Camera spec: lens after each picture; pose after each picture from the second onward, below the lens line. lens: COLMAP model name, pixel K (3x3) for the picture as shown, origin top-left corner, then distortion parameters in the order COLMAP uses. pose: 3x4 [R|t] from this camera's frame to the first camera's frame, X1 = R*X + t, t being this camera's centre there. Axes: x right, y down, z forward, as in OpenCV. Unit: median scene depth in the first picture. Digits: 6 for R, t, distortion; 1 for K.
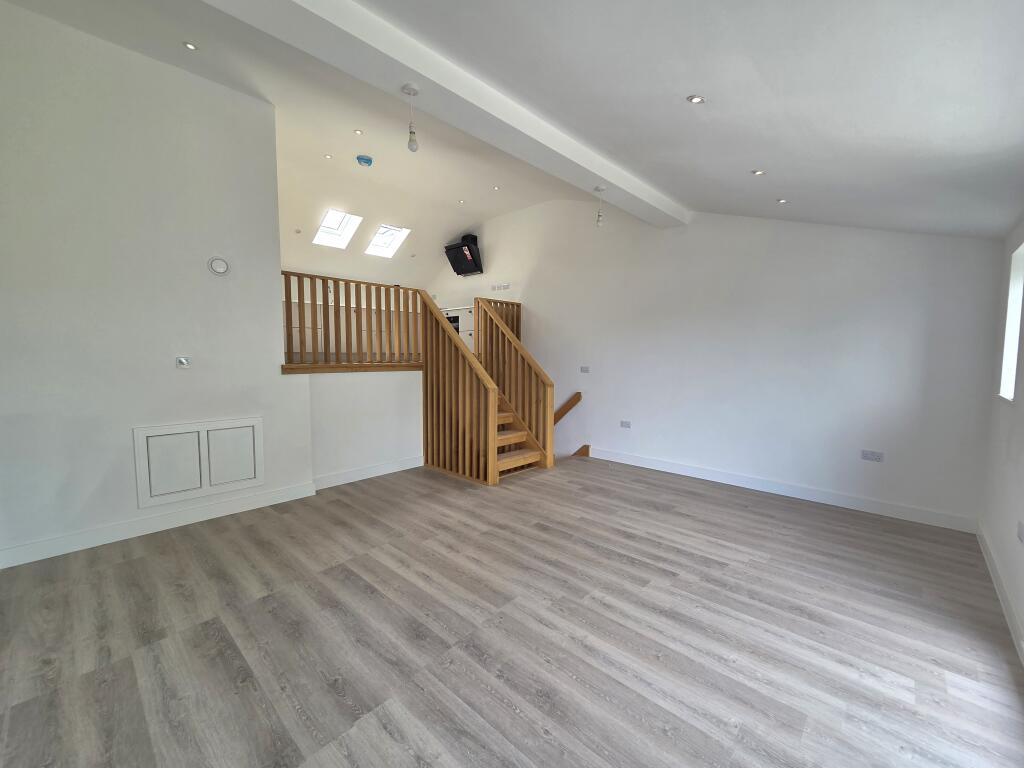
lens RADIAL K [[419.2, 0, 512.0], [0, 419.2, 384.0], [0, 0, 1]] dist [0.001105, 0.000019]
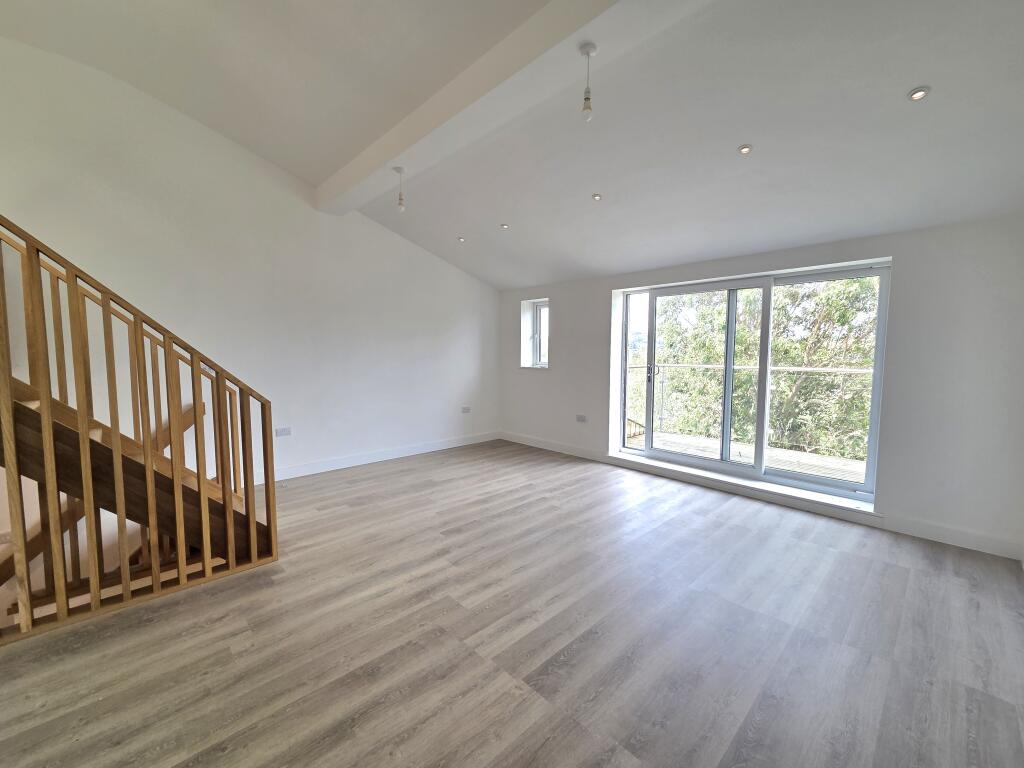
lens RADIAL K [[419.2, 0, 512.0], [0, 419.2, 384.0], [0, 0, 1]] dist [0.001105, 0.000019]
pose [[0.058355, -0.084698, 0.994696, -0.847310], [0.070795, 0.994237, 0.080505, -0.053855], [-0.995782, 0.065722, 0.064015, 0.809464]]
